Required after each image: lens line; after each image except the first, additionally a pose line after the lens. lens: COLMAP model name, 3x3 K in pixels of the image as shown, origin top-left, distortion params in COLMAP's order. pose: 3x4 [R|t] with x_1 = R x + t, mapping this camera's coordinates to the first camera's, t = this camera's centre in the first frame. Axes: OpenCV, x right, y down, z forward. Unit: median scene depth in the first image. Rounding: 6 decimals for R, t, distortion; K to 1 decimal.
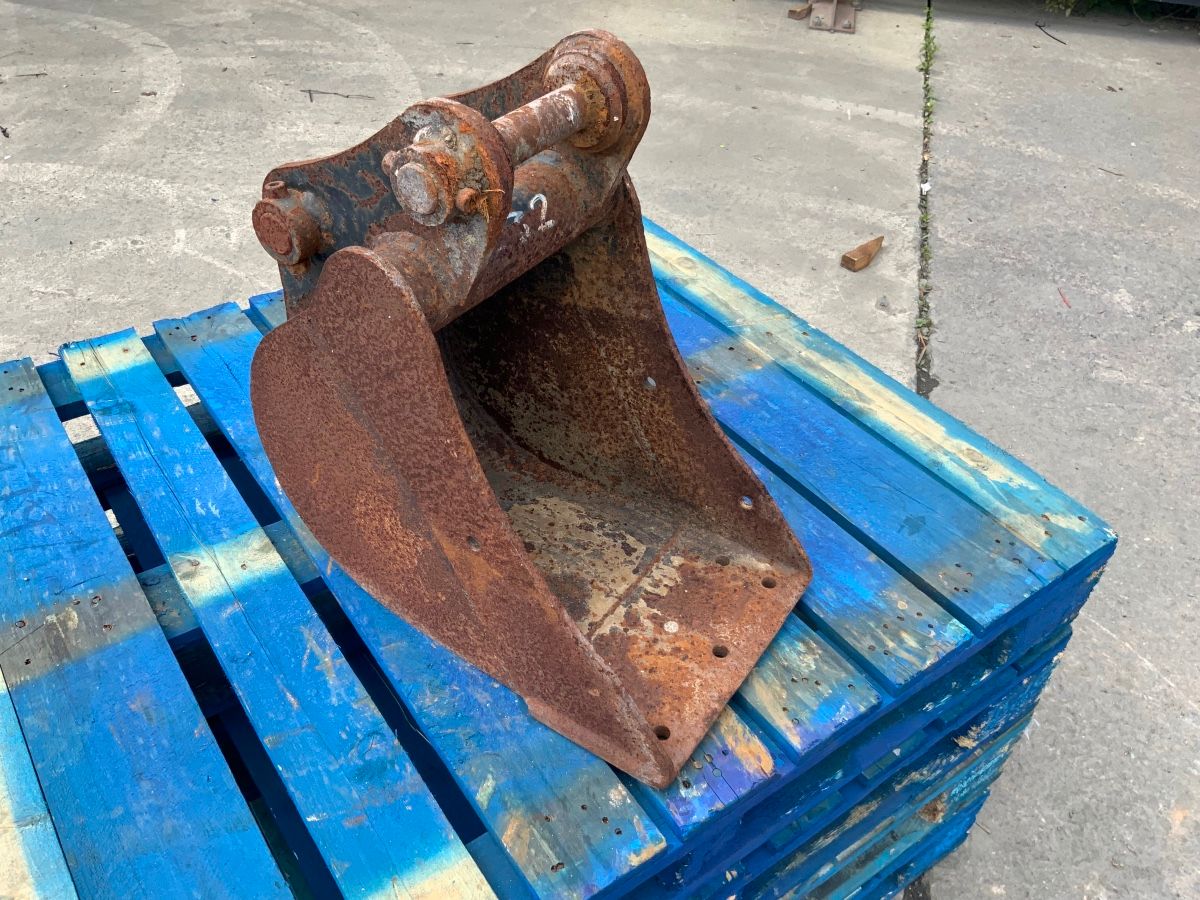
lens RADIAL K [[992.8, 0, 599.8], [0, 992.8, 454.4], [0, 0, 1]] dist [0.124206, -0.268408]
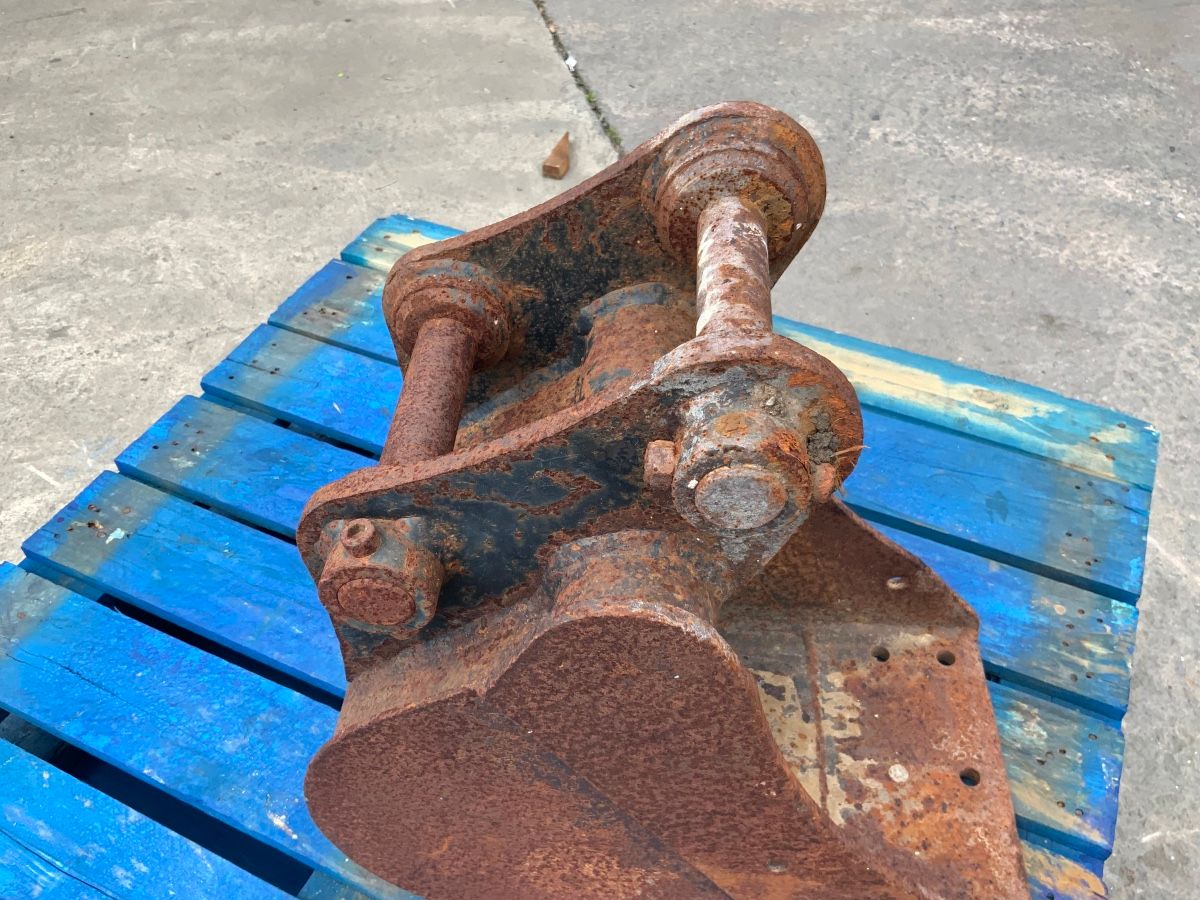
lens RADIAL K [[998.5, 0, 598.7], [0, 998.5, 451.6], [0, 0, 1]] dist [0.104498, -0.230256]
pose [[0.869588, -0.384781, 0.309453, -0.282831], [0.347476, 0.922122, 0.170153, -0.280151], [-0.350825, -0.040436, 0.935568, 0.332476]]
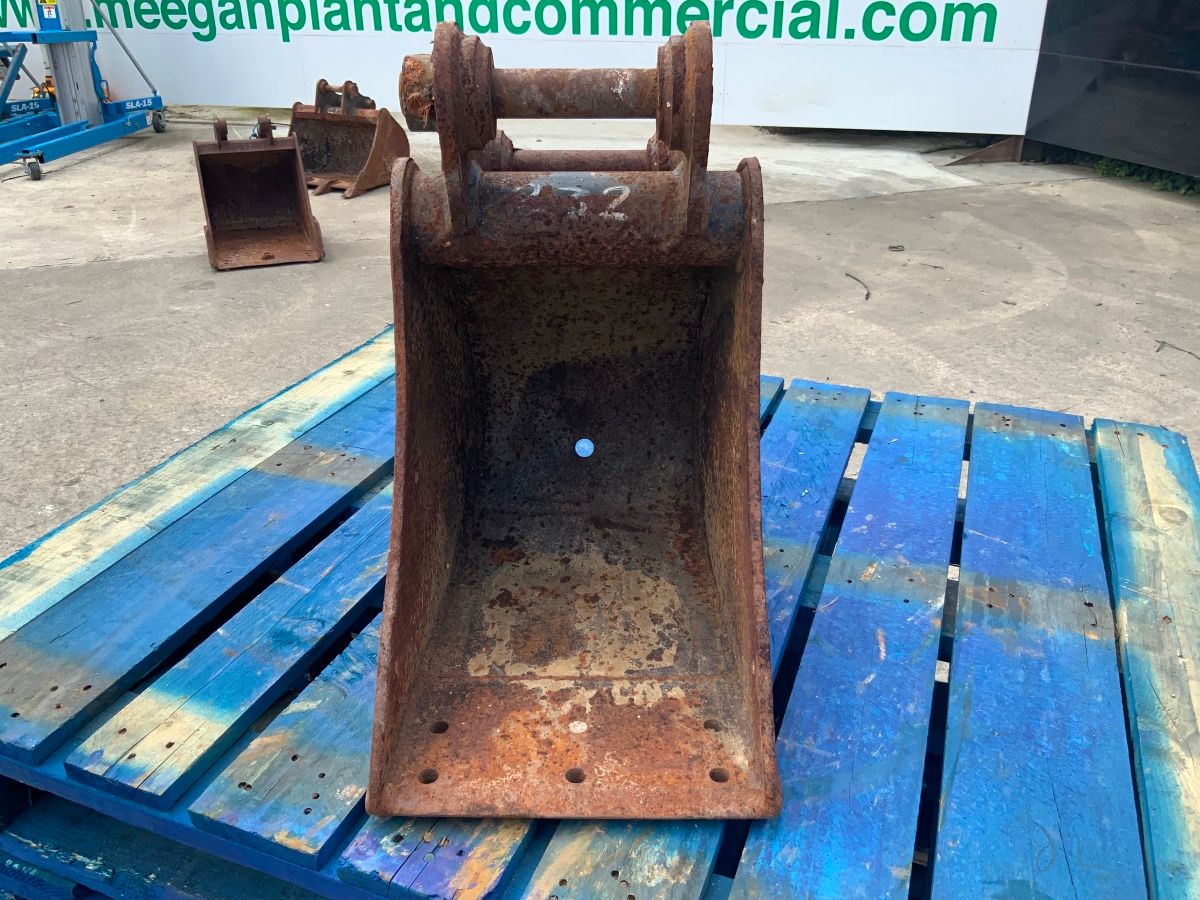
lens RADIAL K [[992.8, 0, 599.8], [0, 992.8, 454.4], [0, 0, 1]] dist [0.124206, -0.268408]
pose [[0.550728, 0.342257, -0.761288, 0.614212], [-0.522325, 0.852729, 0.005509, -0.029130], [0.651058, 0.394605, 0.648391, 0.389356]]
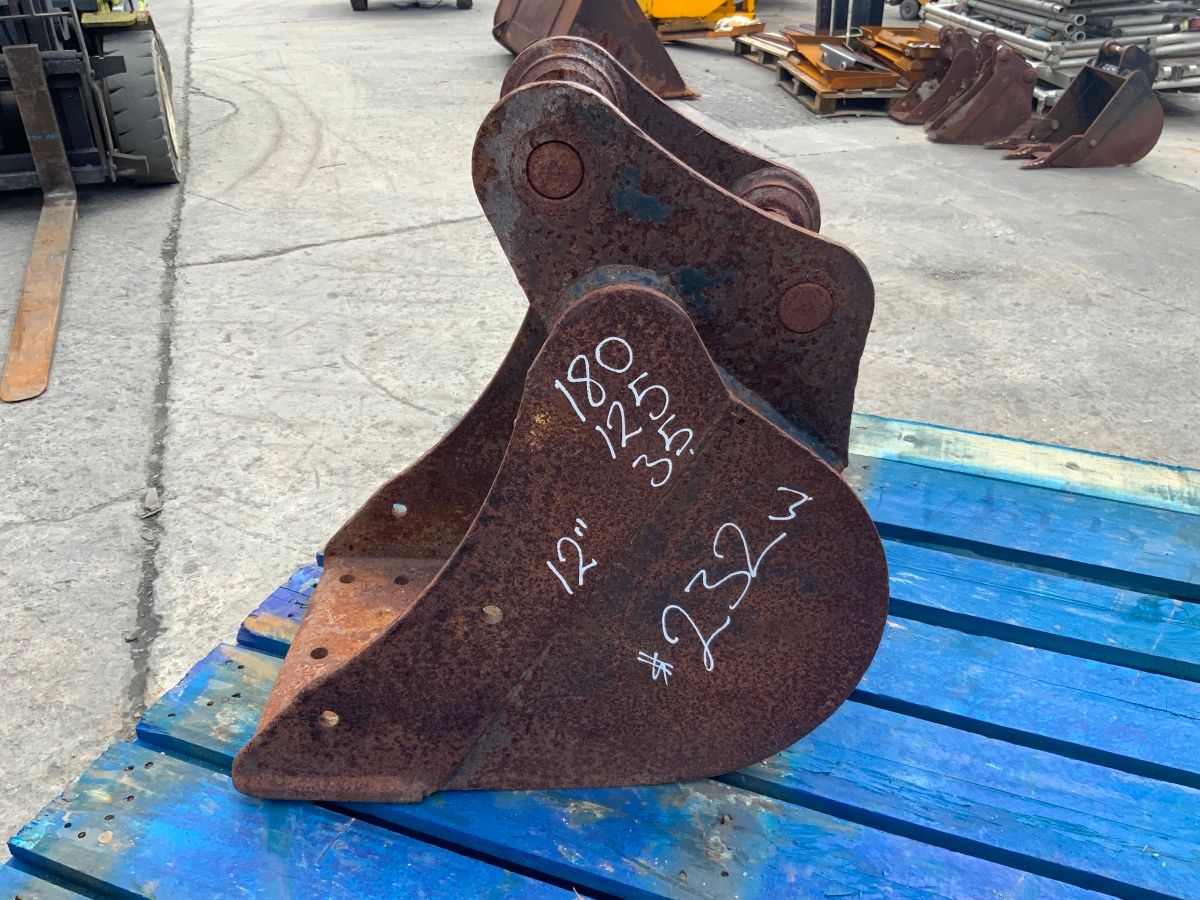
lens RADIAL K [[998.5, 0, 598.7], [0, 998.5, 451.6], [0, 0, 1]] dist [0.104498, -0.230256]
pose [[-0.833757, 0.236657, -0.498842, 0.315057], [-0.383004, 0.402861, 0.831270, -0.732142], [0.397690, 0.884136, -0.245247, 1.120371]]
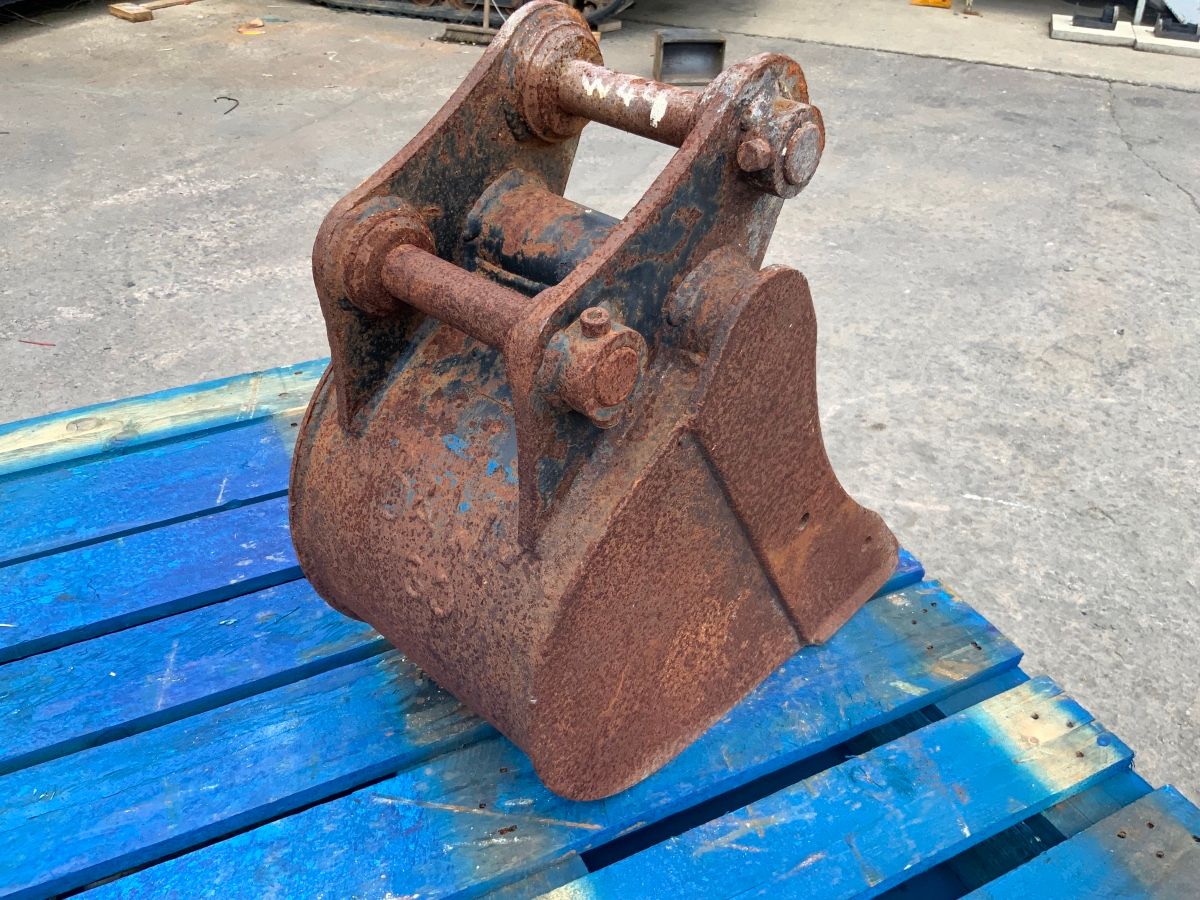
lens RADIAL K [[992.8, 0, 599.8], [0, 992.8, 454.4], [0, 0, 1]] dist [0.124206, -0.268408]
pose [[0.157889, -0.600899, 0.783576, -0.707442], [0.621782, 0.676956, 0.393849, -0.365040], [-0.767110, 0.425029, 0.480512, 0.558100]]
